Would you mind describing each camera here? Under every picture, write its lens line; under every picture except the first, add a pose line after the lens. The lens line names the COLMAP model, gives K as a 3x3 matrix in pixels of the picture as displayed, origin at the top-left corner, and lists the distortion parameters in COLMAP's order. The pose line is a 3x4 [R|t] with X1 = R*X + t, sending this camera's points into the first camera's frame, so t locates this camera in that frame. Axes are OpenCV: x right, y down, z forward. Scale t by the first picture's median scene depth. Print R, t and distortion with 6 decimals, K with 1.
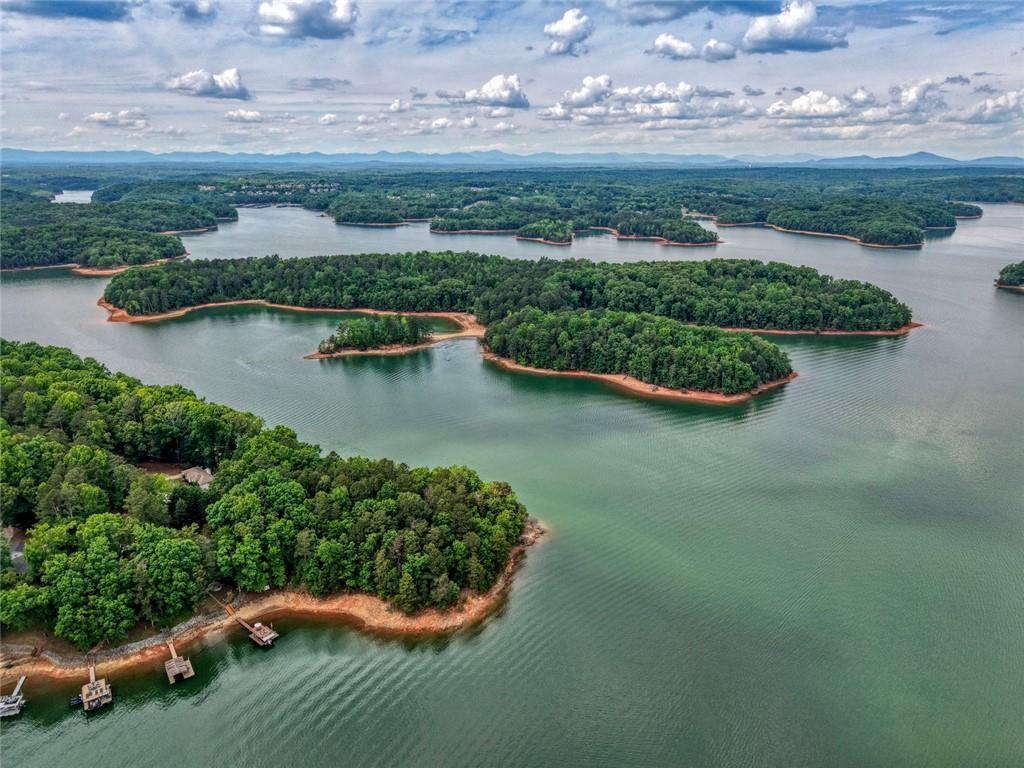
lens RADIAL K [[683.2, 0, 512.0], [0, 683.2, 384.0], [0, 0, 1]] dist [0.008745, -0.005766]
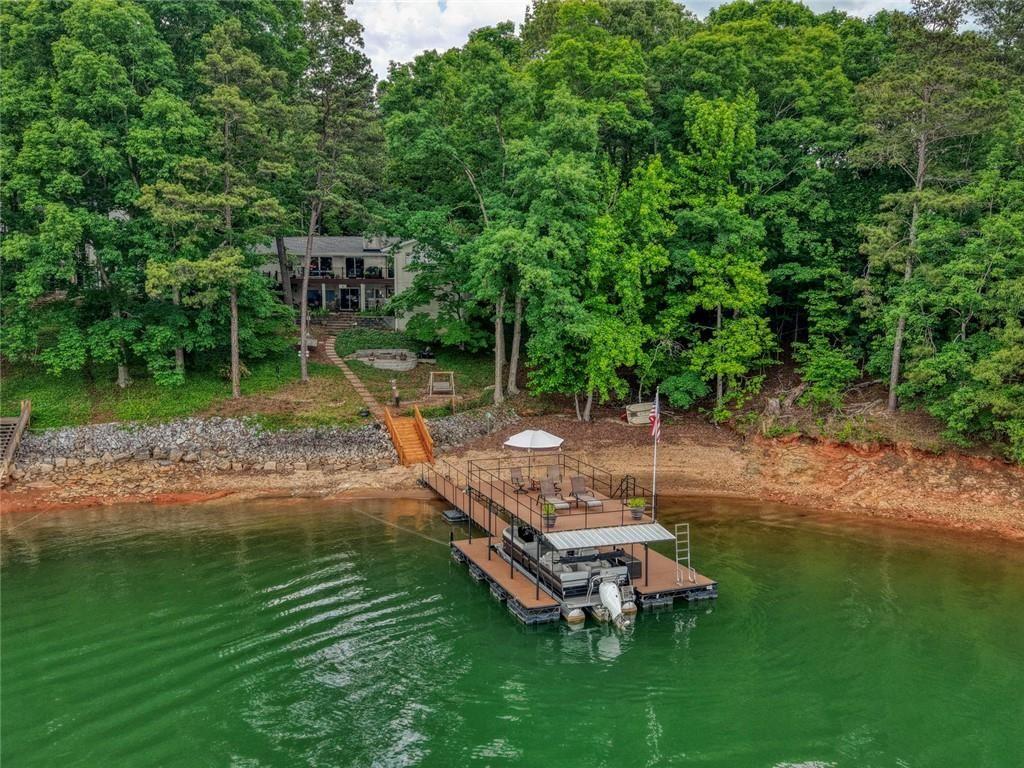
lens RADIAL K [[927.1, 0, 512.0], [0, 927.1, 384.0], [0, 0, 1]] dist [-0.000559, -0.007726]
pose [[0.867889, 0.055402, -0.493659, -0.223766], [-0.151449, 0.975961, -0.156729, 0.270018], [0.473109, 0.210788, 0.855416, 0.643271]]
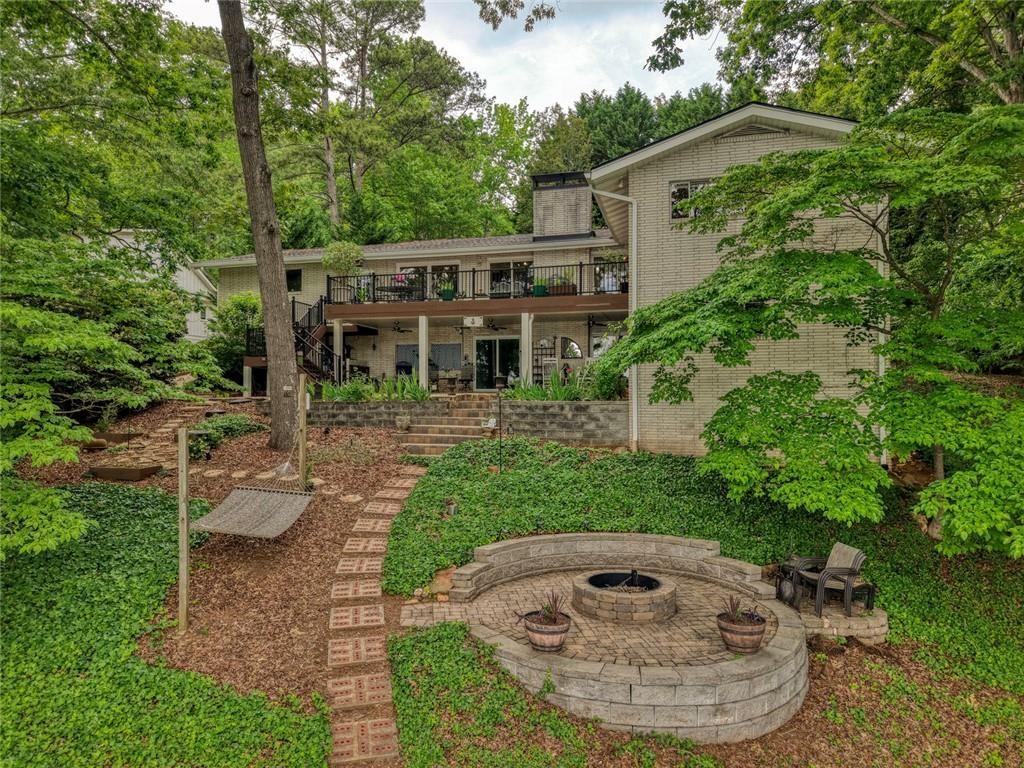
lens RADIAL K [[713.7, 0, 512.0], [0, 713.7, 384.0], [0, 0, 1]] dist [0.006096, -0.001832]
pose [[0.749952, -0.010875, -0.661403, -0.330904], [-0.205657, 0.946482, -0.248753, 0.236970], [0.628711, 0.322574, 0.707579, 0.774654]]
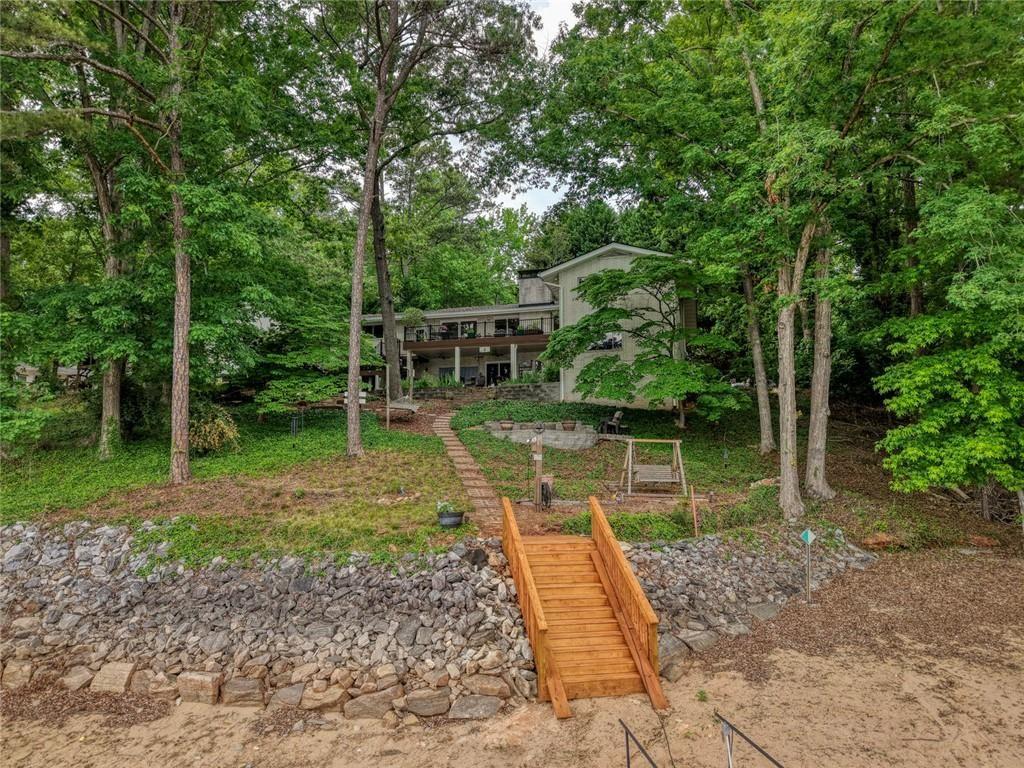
lens RADIAL K [[694.0, 0, 512.0], [0, 694.0, 384.0], [0, 0, 1]] dist [0.014079, 0.000551]
pose [[0.737565, -0.077970, -0.670760, -0.296098], [-0.206960, 0.919410, -0.334445, 0.259027], [0.642780, 0.385495, 0.661988, 0.745176]]
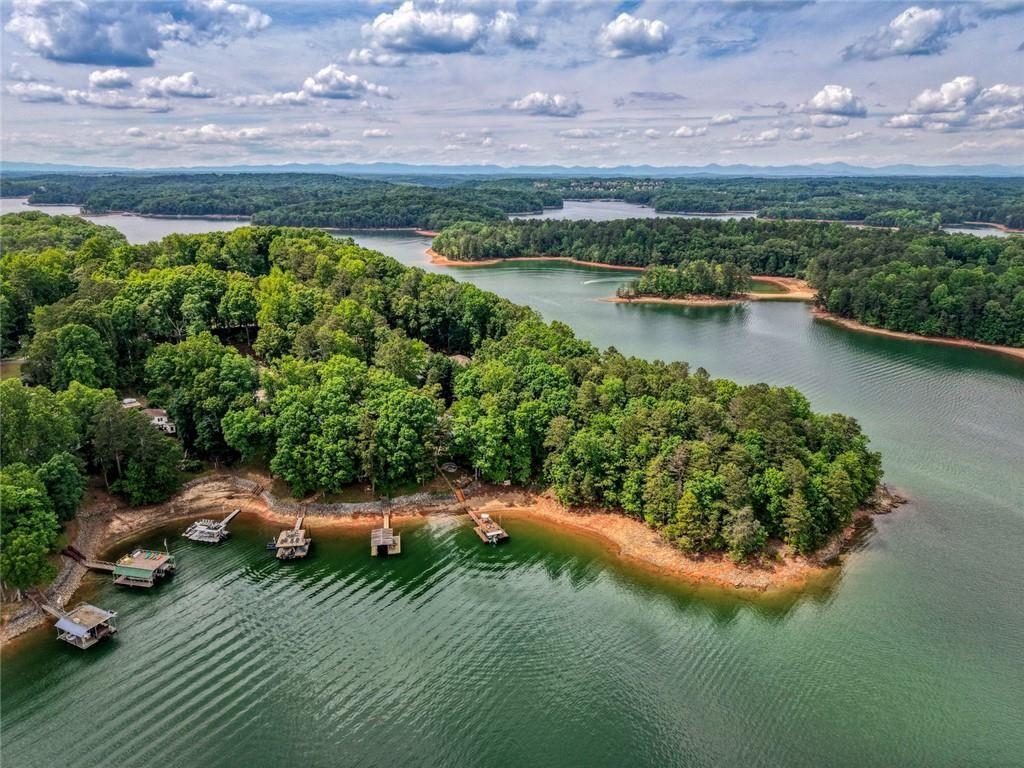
lens RADIAL K [[679.3, 0, 512.0], [0, 679.3, 384.0], [0, 0, 1]] dist [0.075877, -0.075520]
pose [[0.901427, 0.128692, -0.413362, -0.034926], [-0.134529, 0.990795, 0.015094, 0.140145], [0.411499, 0.042003, 0.910442, 0.229088]]
